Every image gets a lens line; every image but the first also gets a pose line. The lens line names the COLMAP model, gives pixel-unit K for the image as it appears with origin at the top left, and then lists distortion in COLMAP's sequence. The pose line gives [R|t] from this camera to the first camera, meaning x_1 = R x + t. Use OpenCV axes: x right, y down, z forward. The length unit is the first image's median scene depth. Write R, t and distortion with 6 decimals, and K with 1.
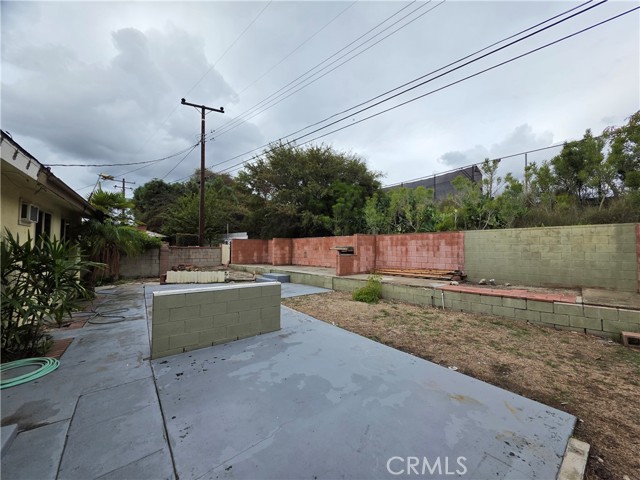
lens RADIAL K [[255.8, 0, 321.5], [0, 255.8, 239.6], [0, 0, 1]] dist [0.000579, 0.000490]
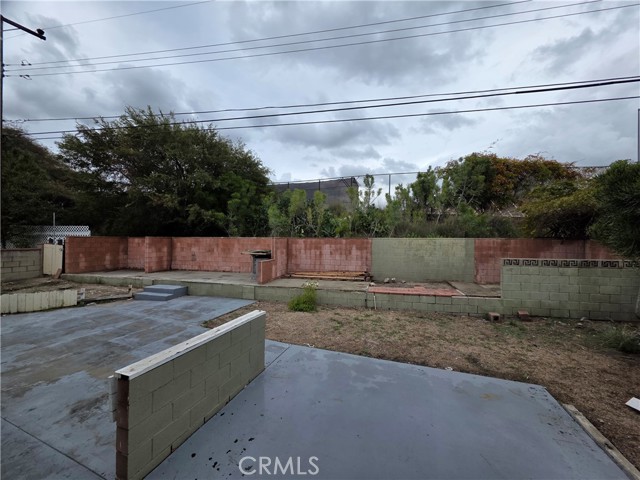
lens RADIAL K [[254.8, 0, 321.6], [0, 254.8, 238.7], [0, 0, 1]] dist [0.000544, -0.000171]
pose [[0.843841, 0.008000, 0.536534, -0.218477], [-0.023967, 0.999453, 0.022791, -0.042102], [-0.536058, -0.032091, 0.843571, 0.110605]]
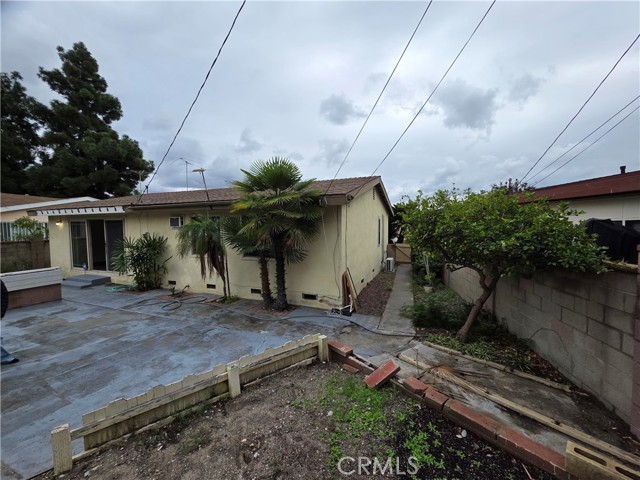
lens RADIAL K [[254.5, 0, 320.7], [0, 254.5, 238.8], [0, 0, 1]] dist [0.000952, 0.000365]
pose [[-0.835988, 0.030511, -0.547898, -0.469556], [0.022080, 0.999515, 0.021971, -0.001694], [0.548303, 0.006270, -0.836257, 1.376033]]
